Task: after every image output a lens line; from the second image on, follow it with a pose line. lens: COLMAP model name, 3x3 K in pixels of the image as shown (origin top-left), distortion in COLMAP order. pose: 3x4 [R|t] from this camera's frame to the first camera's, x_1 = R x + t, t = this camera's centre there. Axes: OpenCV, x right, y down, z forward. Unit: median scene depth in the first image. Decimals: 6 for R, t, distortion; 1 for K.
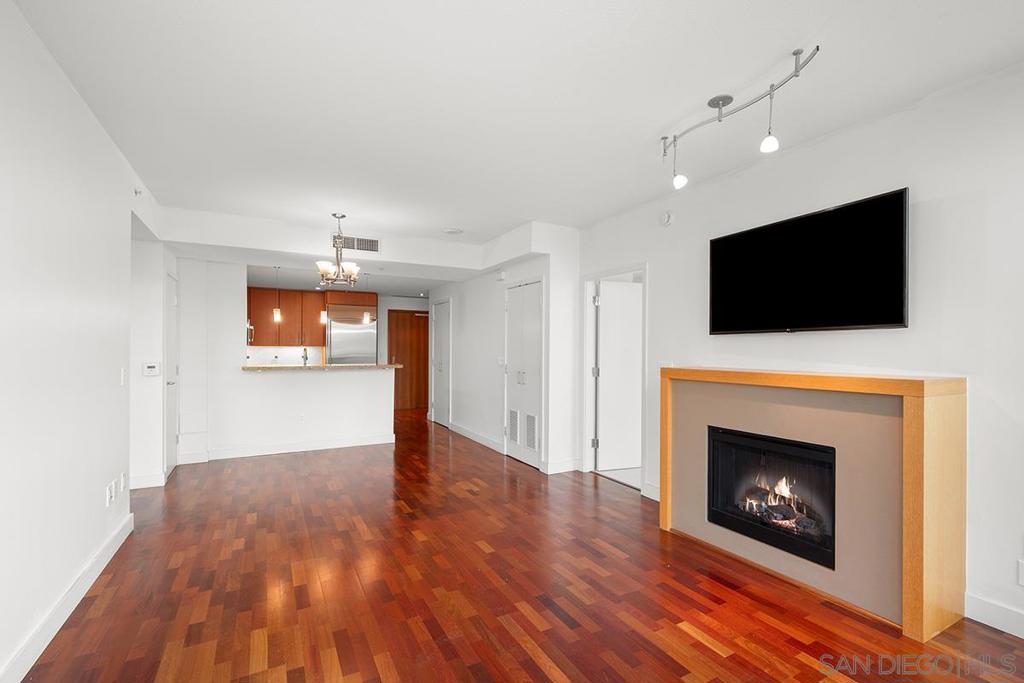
lens RADIAL K [[459.8, 0, 515.1], [0, 459.8, 352.6], [0, 0, 1]] dist [0.002981, 0.000181]
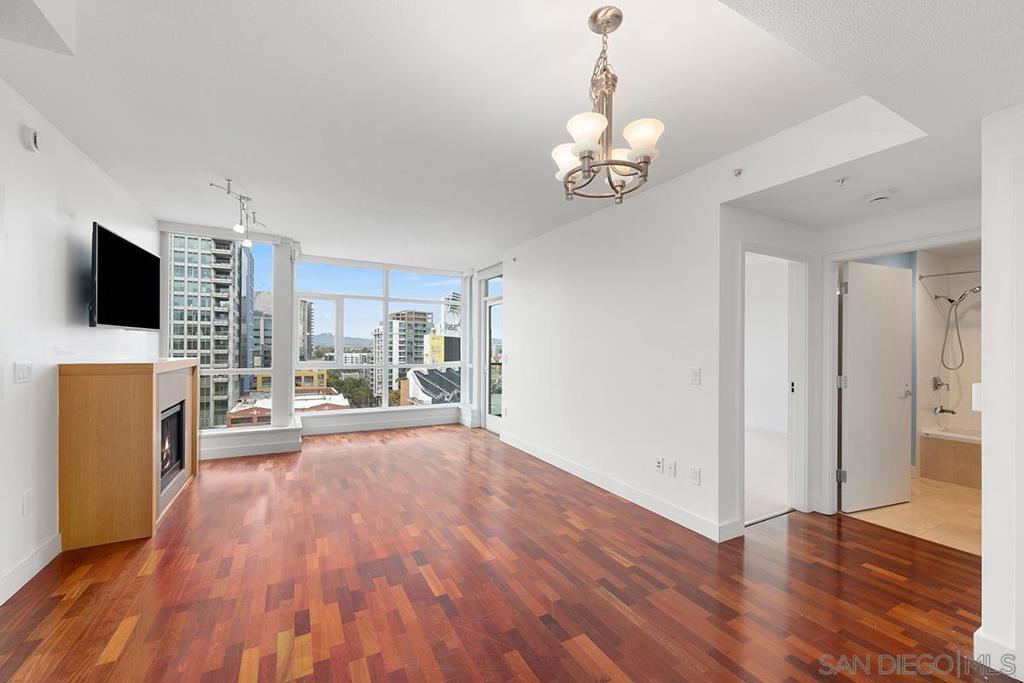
lens RADIAL K [[407.5, 0, 513.8], [0, 407.5, 346.4], [0, 0, 1]] dist [-0.000034, -0.000113]
pose [[-0.999923, -0.012053, 0.002890, -0.536829], [-0.012042, 0.999921, 0.003615, -0.016916], [-0.002934, 0.003580, -0.999989, 2.376105]]
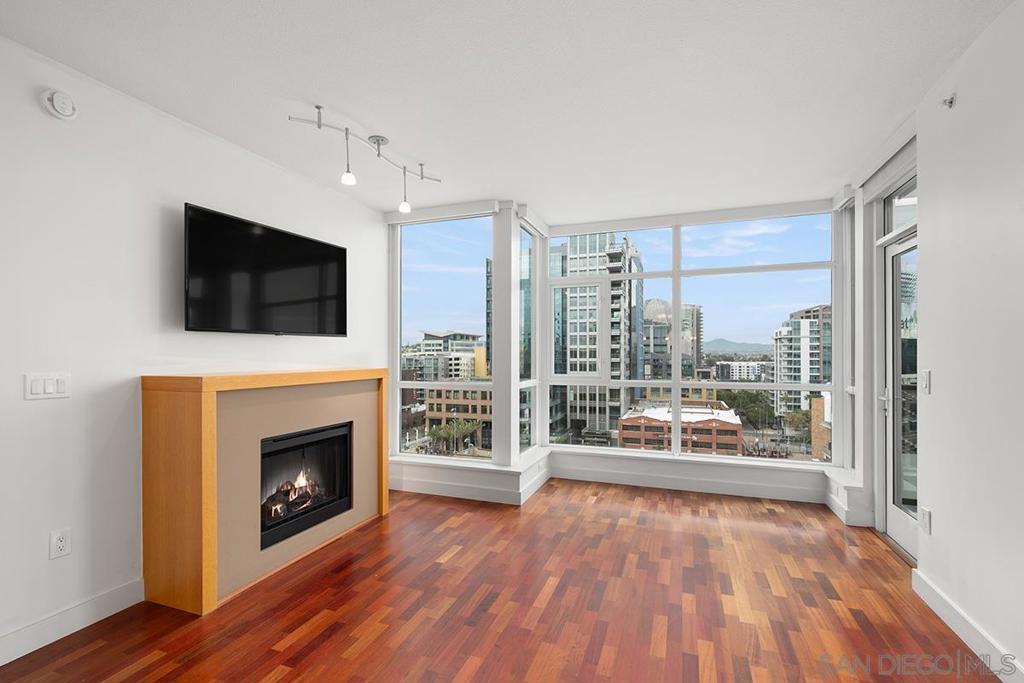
lens RADIAL K [[459.8, 0, 515.1], [0, 459.8, 352.6], [0, 0, 1]] dist [0.002981, 0.000181]
pose [[-0.658298, -0.000127, 0.752758, -0.639347], [0.004218, 0.999984, 0.003857, -0.004917], [-0.752746, 0.005714, -0.658286, 1.436927]]
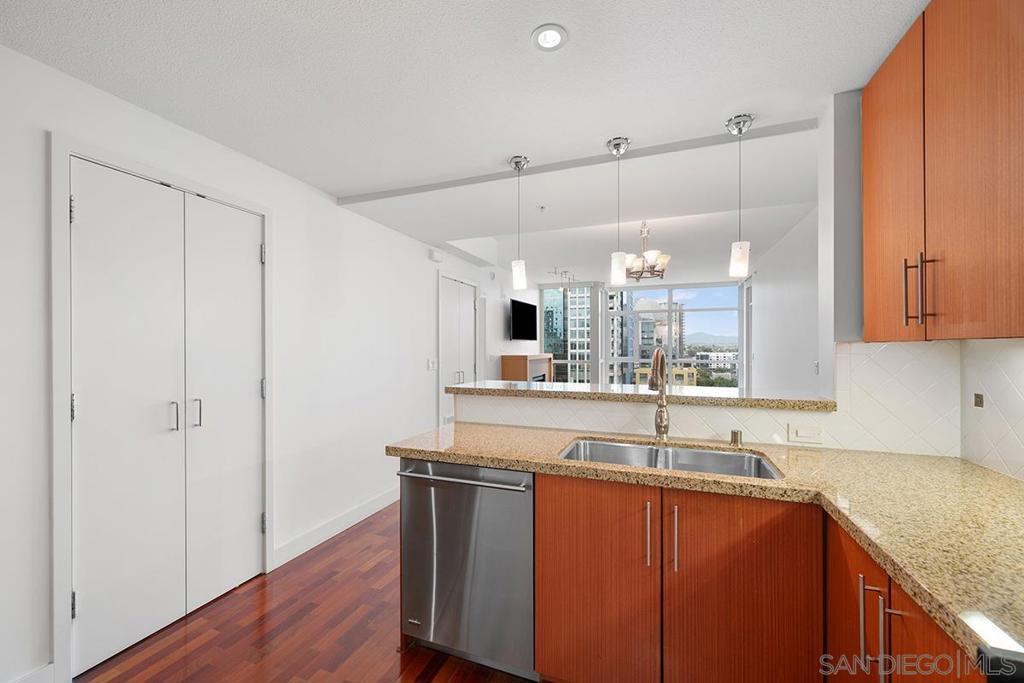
lens RADIAL K [[407.5, 0, 513.8], [0, 407.5, 346.4], [0, 0, 1]] dist [-0.000034, -0.000113]
pose [[-0.650797, -0.001130, 0.759251, -1.454823], [0.007025, 0.999947, 0.007510, -0.033357], [-0.759219, 0.010221, -0.650755, 3.022899]]
